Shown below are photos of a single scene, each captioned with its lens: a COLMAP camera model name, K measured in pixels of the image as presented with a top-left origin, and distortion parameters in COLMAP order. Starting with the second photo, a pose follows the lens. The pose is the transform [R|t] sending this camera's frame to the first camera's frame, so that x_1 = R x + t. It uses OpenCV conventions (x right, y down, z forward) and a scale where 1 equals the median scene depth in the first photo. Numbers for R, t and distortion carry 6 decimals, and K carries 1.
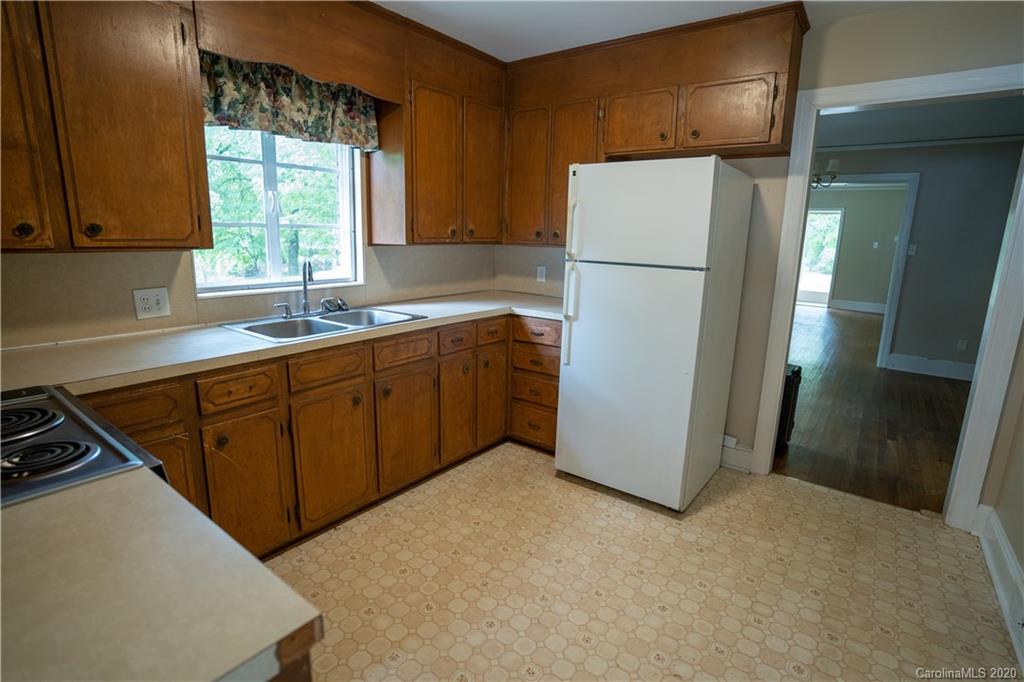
lens RADIAL K [[505.9, 0, 510.0], [0, 505.9, 342.5], [0, 0, 1]] dist [-0.055559, 0.018058]
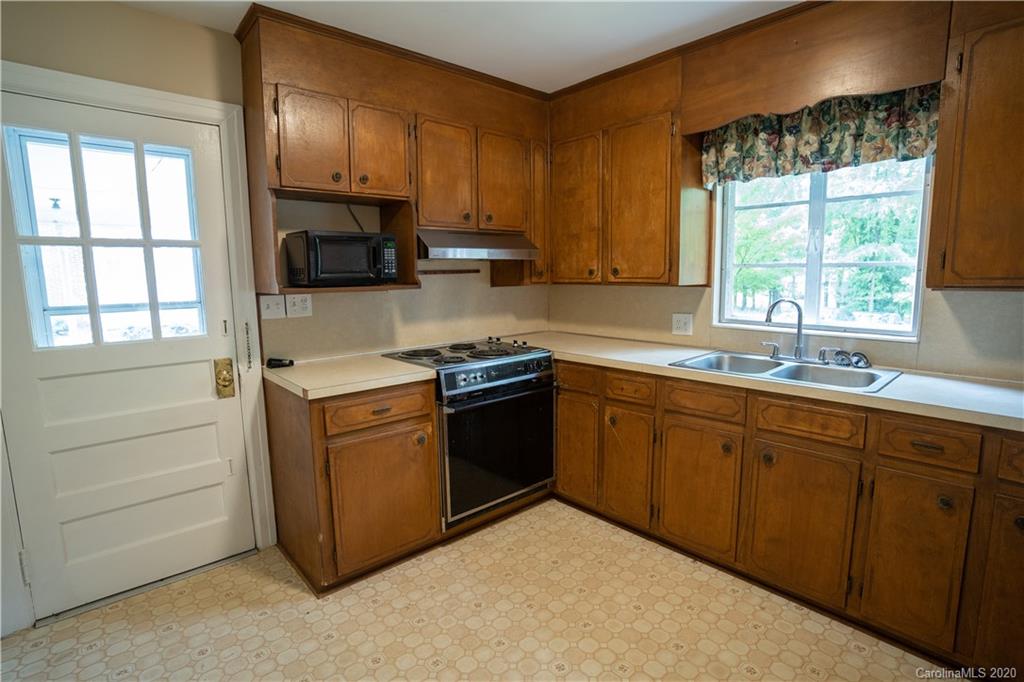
lens RADIAL K [[505.9, 0, 510.8], [0, 505.9, 342.2], [0, 0, 1]] dist [-0.055559, 0.018058]
pose [[-0.188919, 0.119279, -0.974722, 0.699070], [-0.197731, 0.967645, 0.156737, -0.151250], [0.961879, 0.222343, -0.159221, 0.755768]]
